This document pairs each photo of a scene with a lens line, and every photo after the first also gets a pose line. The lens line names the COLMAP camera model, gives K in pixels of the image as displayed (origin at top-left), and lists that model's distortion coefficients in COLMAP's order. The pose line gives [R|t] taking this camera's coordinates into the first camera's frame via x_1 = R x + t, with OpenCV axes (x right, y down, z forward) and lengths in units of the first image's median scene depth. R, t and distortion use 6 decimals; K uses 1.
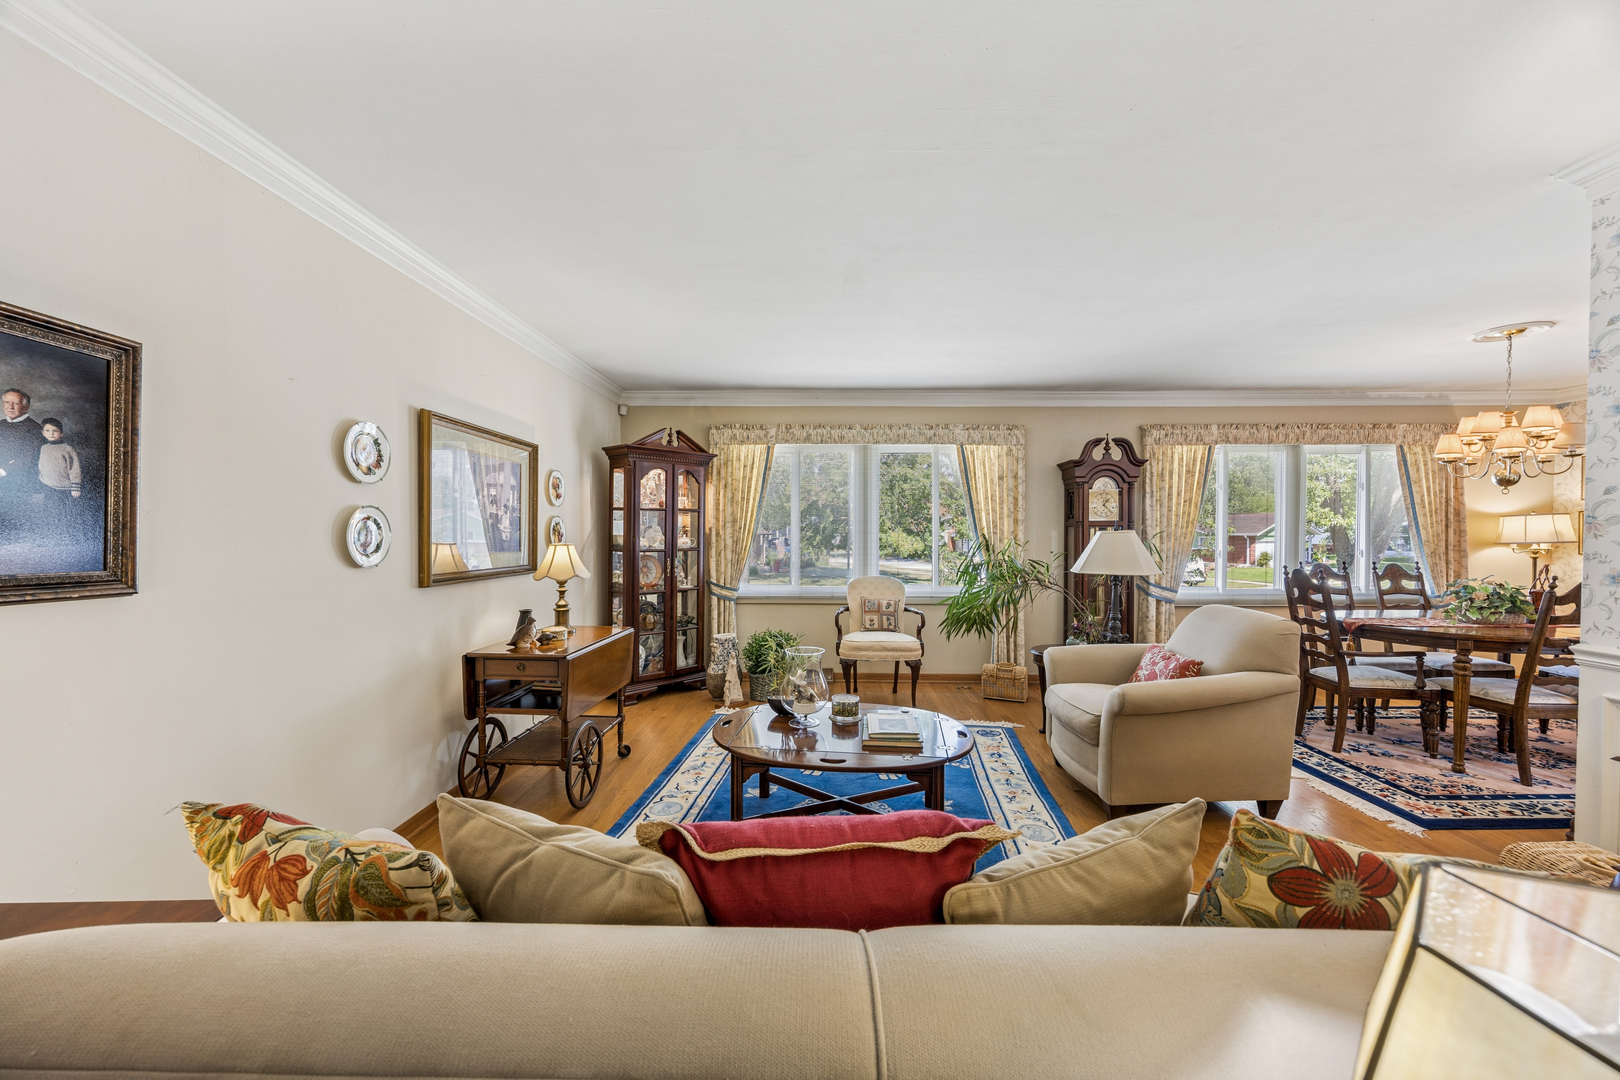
lens RADIAL K [[626.2, 0, 824.3], [0, 626.2, 534.5], [0, 0, 1]] dist [0.001101, -0.001051]
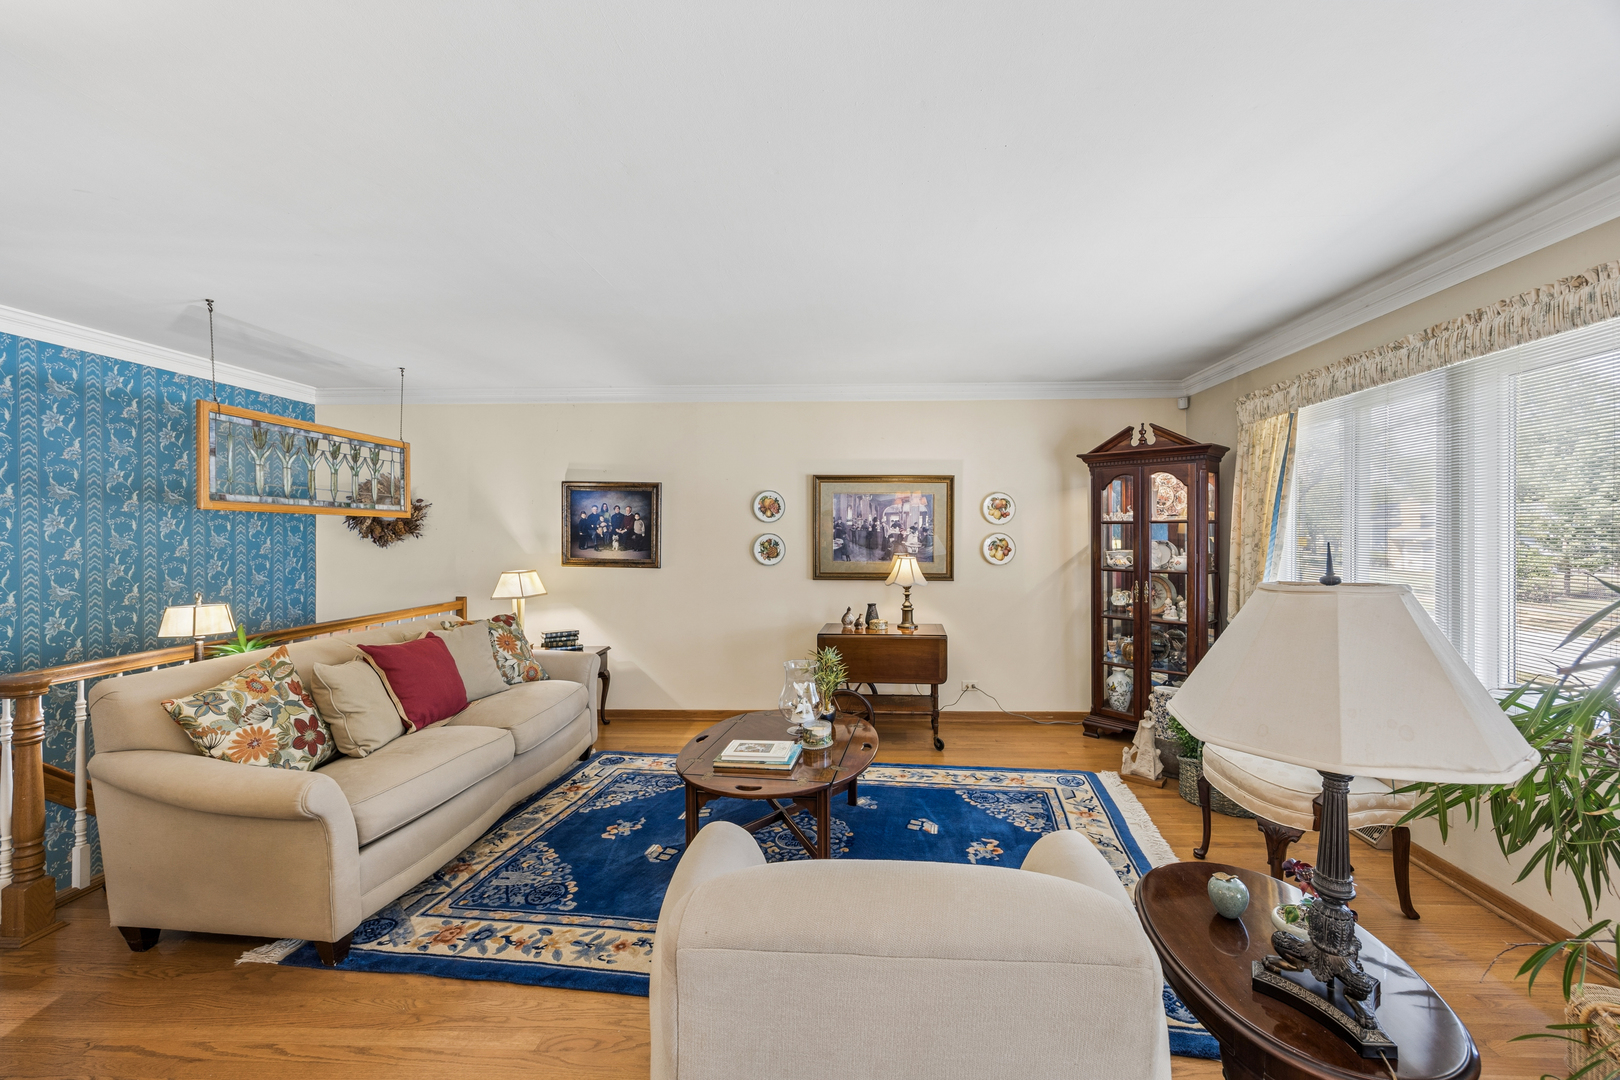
lens RADIAL K [[626.2, 0, 815.1], [0, 626.2, 534.9], [0, 0, 1]] dist [0.001101, -0.001051]
pose [[-0.057542, 0.001584, -0.998342, 0.597171], [-0.007461, 0.999970, 0.002017, -0.022539], [0.998315, 0.007565, -0.057529, 0.615734]]
